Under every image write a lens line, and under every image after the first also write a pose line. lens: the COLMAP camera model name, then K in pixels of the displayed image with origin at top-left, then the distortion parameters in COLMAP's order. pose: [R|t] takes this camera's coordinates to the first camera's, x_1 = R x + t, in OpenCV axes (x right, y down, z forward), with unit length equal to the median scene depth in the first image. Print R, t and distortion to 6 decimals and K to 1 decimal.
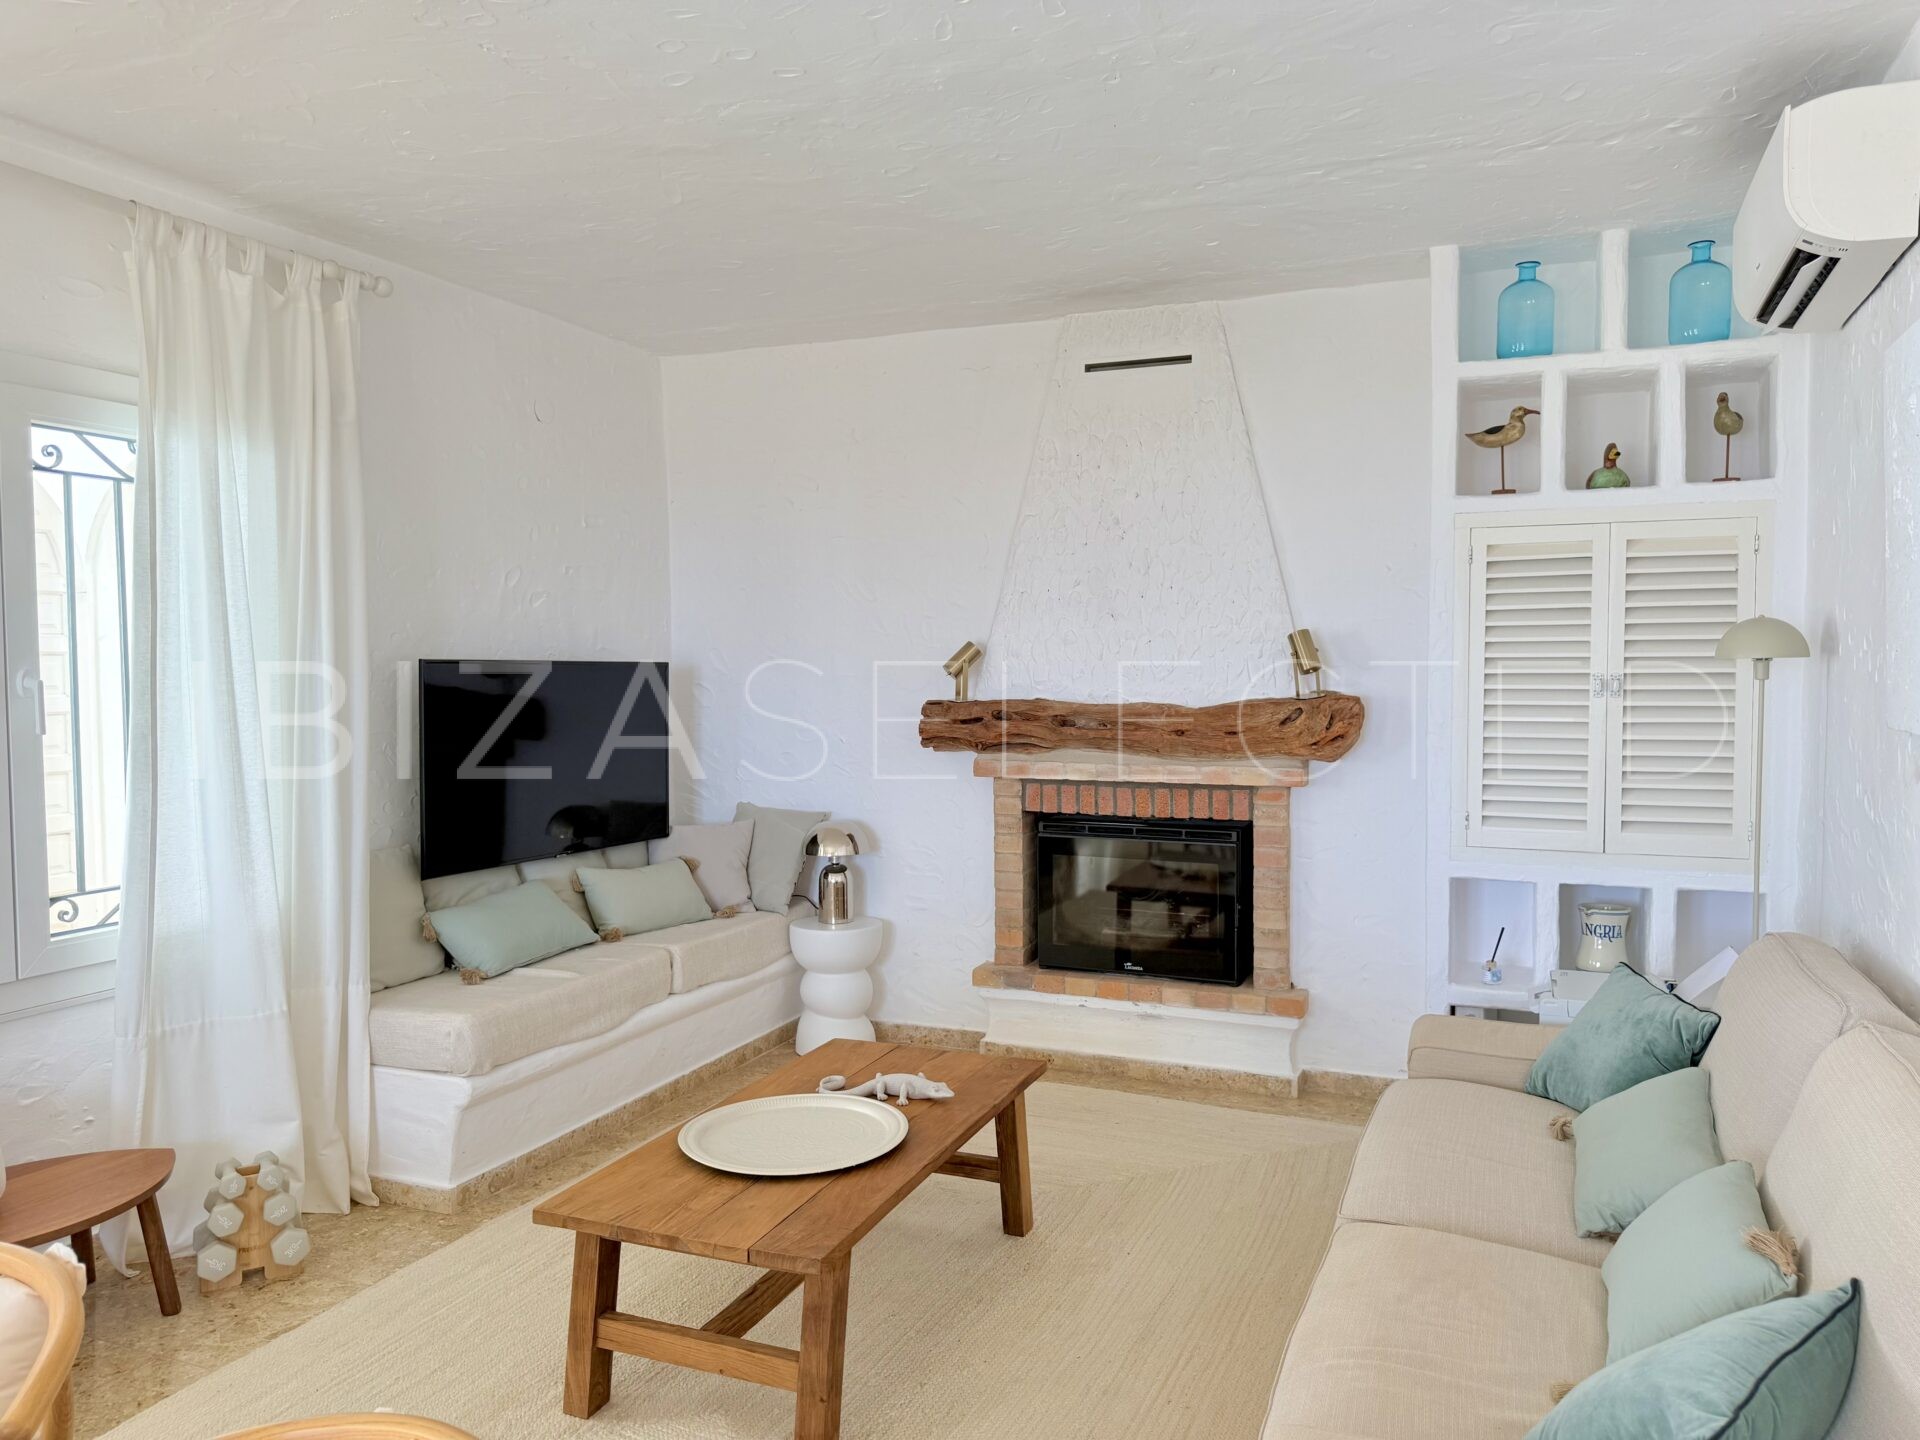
lens RADIAL K [[1345.4, 0, 955.7], [0, 1345.4, 722.7], [0, 0, 1]] dist [0.056469, -0.074806]
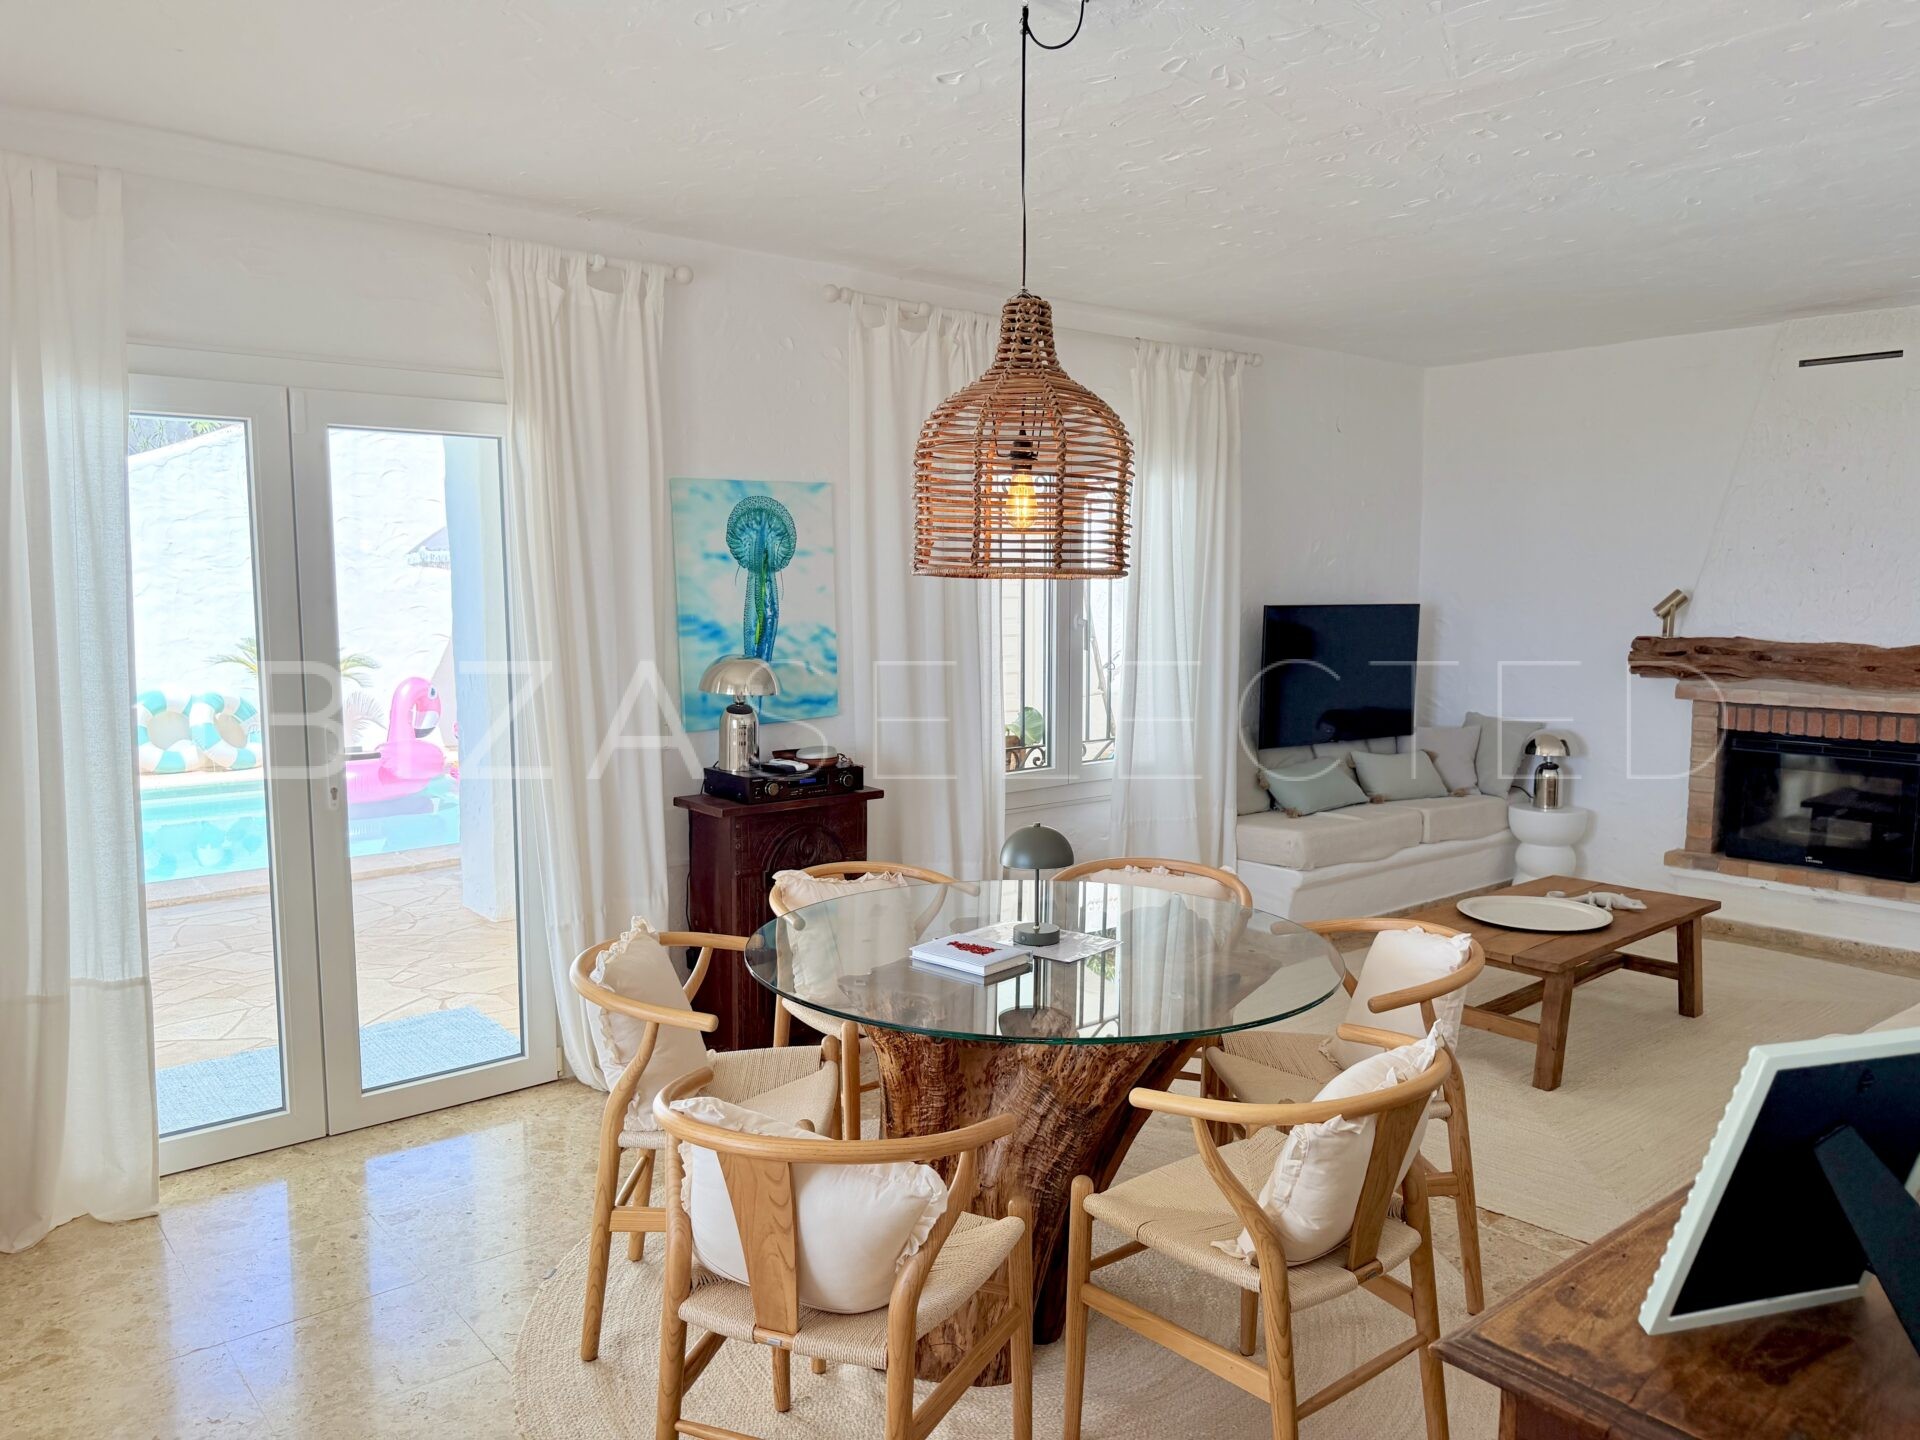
lens RADIAL K [[1345.4, 0, 970.5], [0, 1345.4, 727.3], [0, 0, 1]] dist [0.056469, -0.074806]
pose [[0.891873, 0.052014, -0.449284, -0.002085], [-0.024112, 0.997421, 0.067608, -0.003076], [0.451642, -0.049464, 0.890827, -0.437856]]
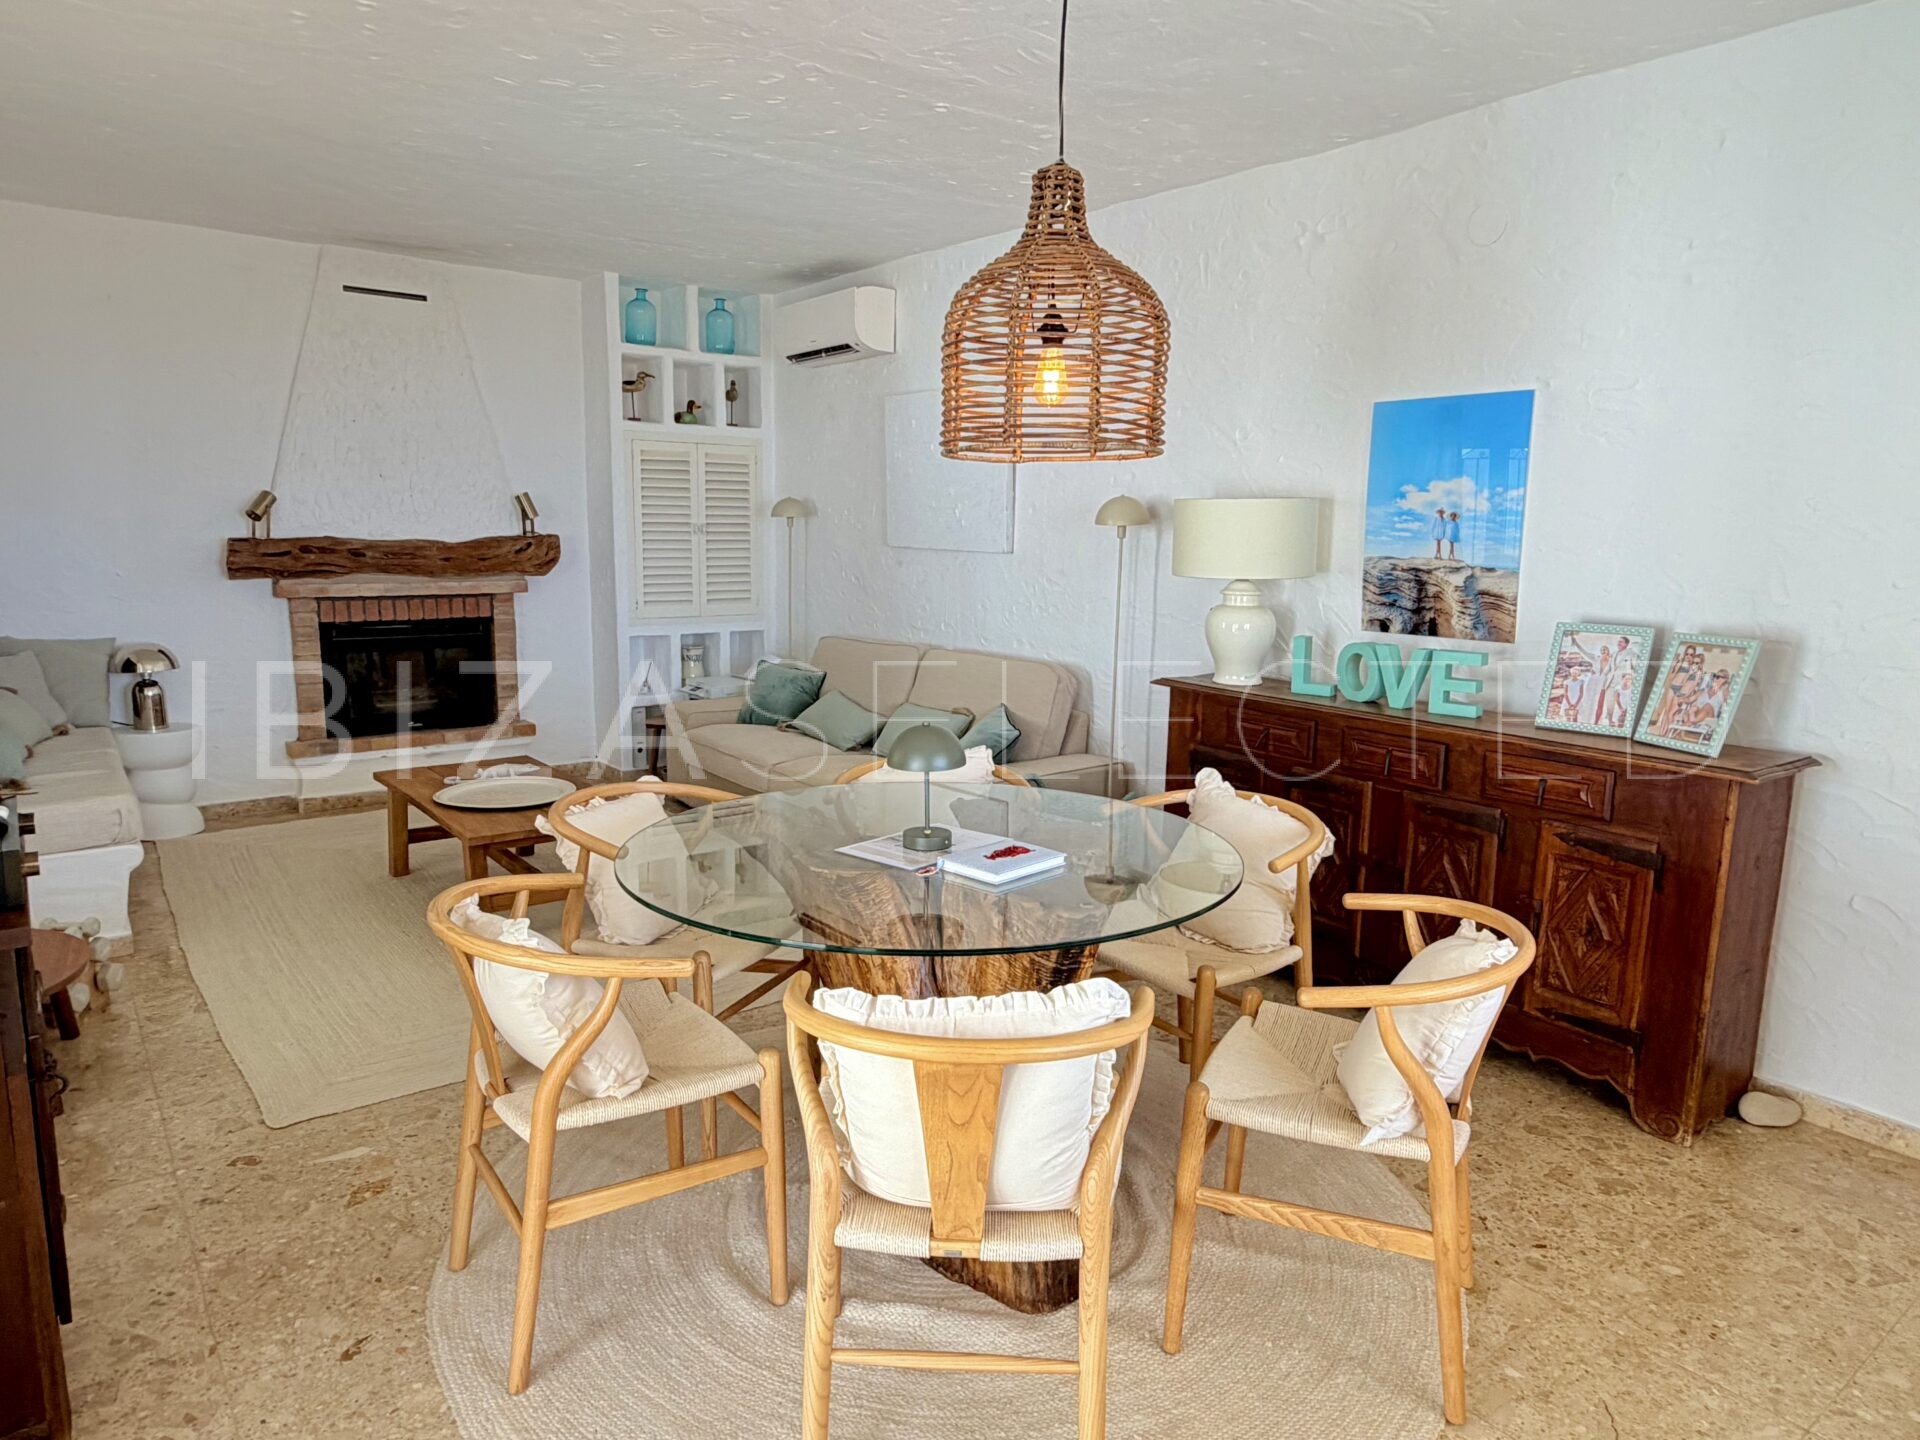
lens RADIAL K [[1191.9, 0, 952.4], [0, 1191.9, 716.5], [0, 0, 1]] dist [0.001561, -0.001220]
pose [[0.481685, -0.129526, 0.866719, -0.711882], [0.021262, 0.990453, 0.136201, 0.011087], [-0.876086, -0.047178, 0.479840, -0.119024]]
